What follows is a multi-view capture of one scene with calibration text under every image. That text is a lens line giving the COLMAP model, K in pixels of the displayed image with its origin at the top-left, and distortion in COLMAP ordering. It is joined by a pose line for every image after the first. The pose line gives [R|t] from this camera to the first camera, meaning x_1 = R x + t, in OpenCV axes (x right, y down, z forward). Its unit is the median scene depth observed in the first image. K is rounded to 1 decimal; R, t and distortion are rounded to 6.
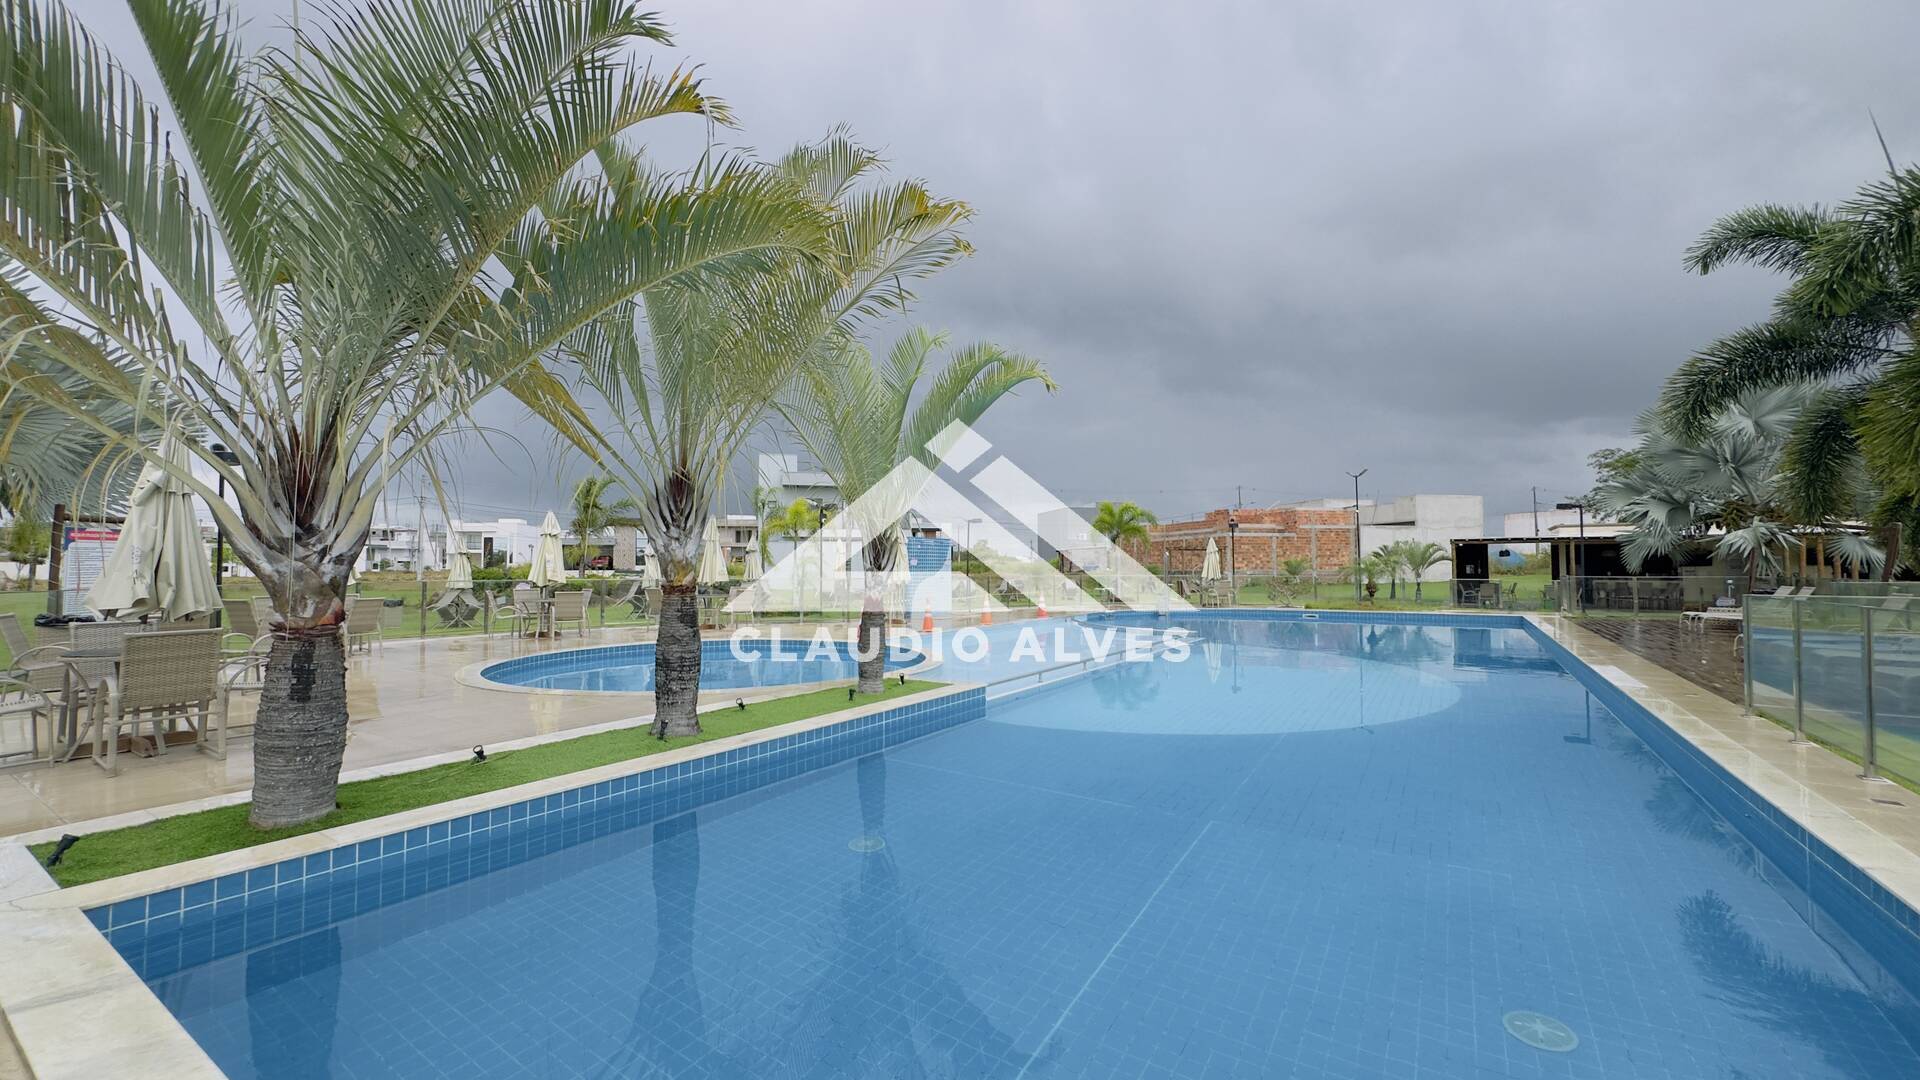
lens RADIAL K [[764.1, 0, 955.7], [0, 764.1, 539.3], [0, 0, 1]] dist [-0.001150, 0.000619]
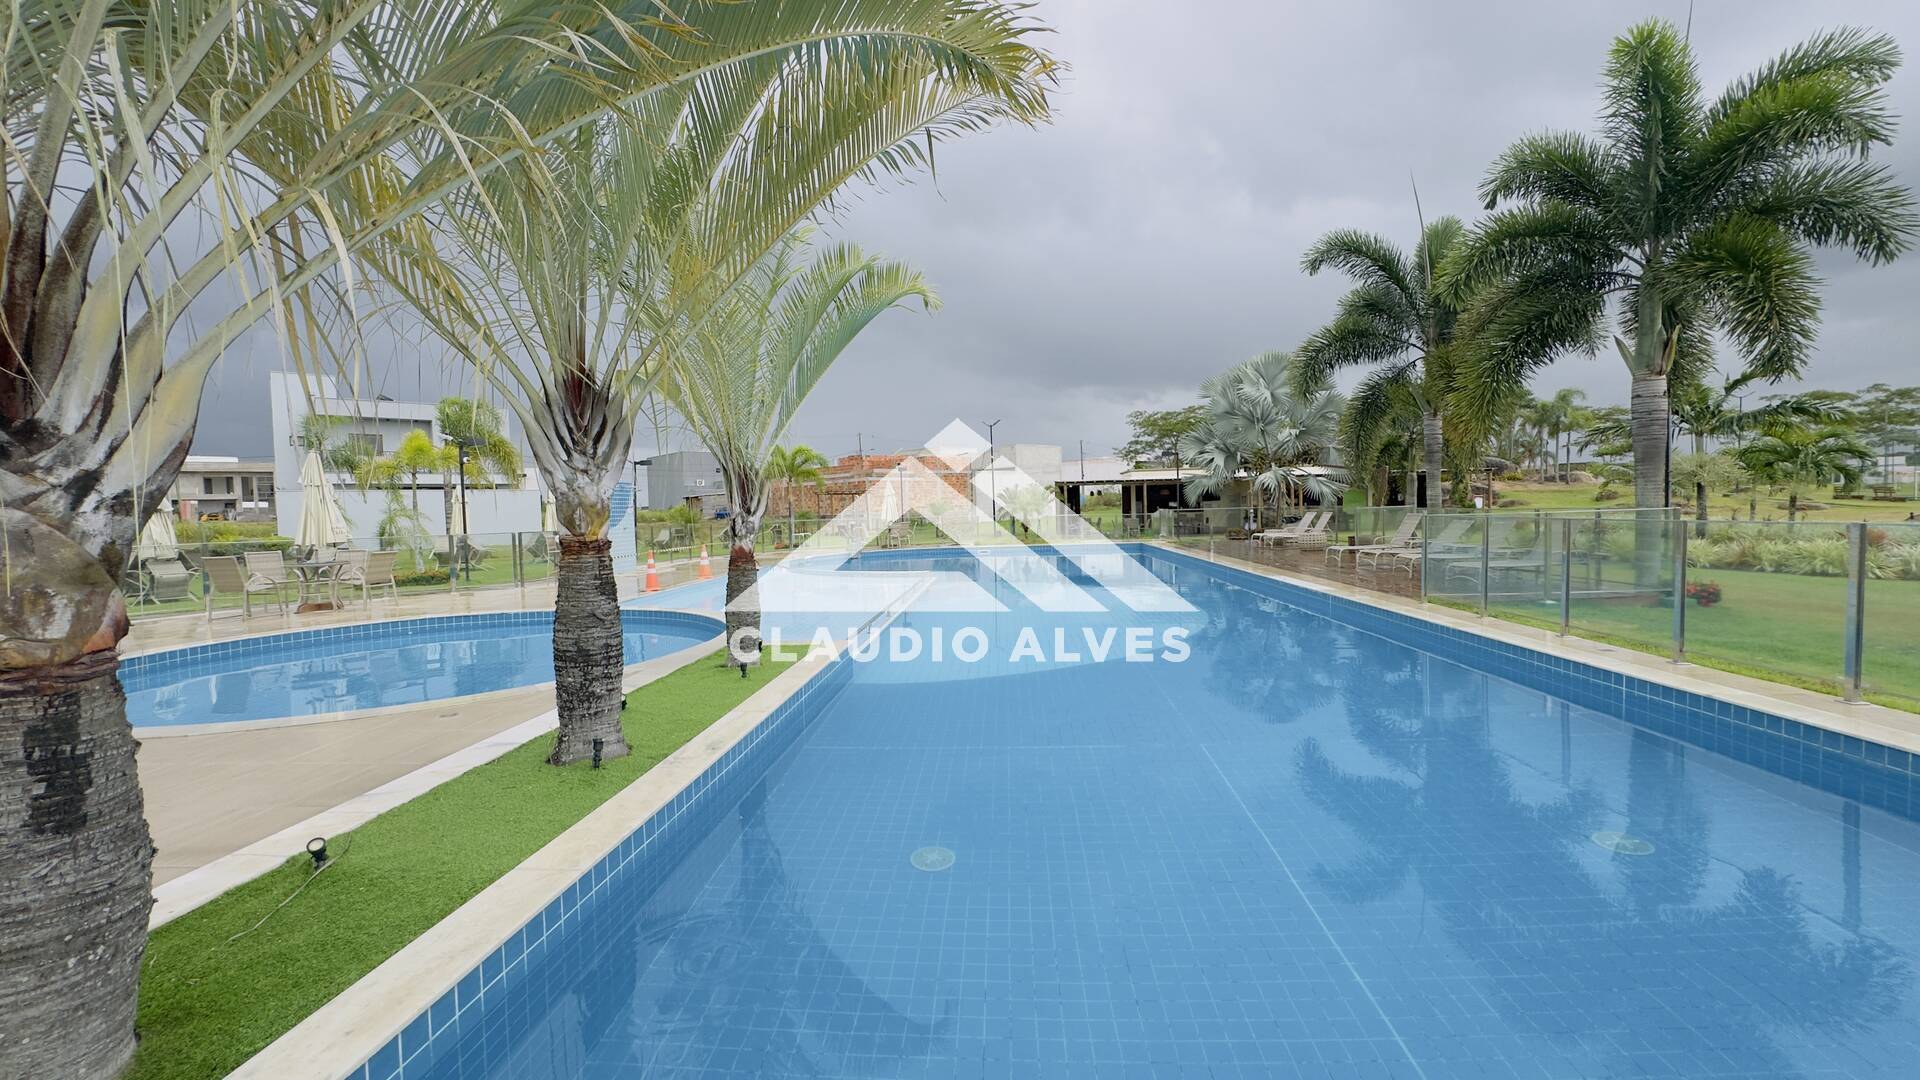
lens RADIAL K [[764.1, 0, 955.7], [0, 764.1, 539.3], [0, 0, 1]] dist [-0.001150, 0.000619]
pose [[0.870072, -0.042009, 0.491132, -0.412994], [0.007571, 0.997383, 0.071898, 0.013259], [-0.492867, -0.058838, 0.868113, 0.255756]]
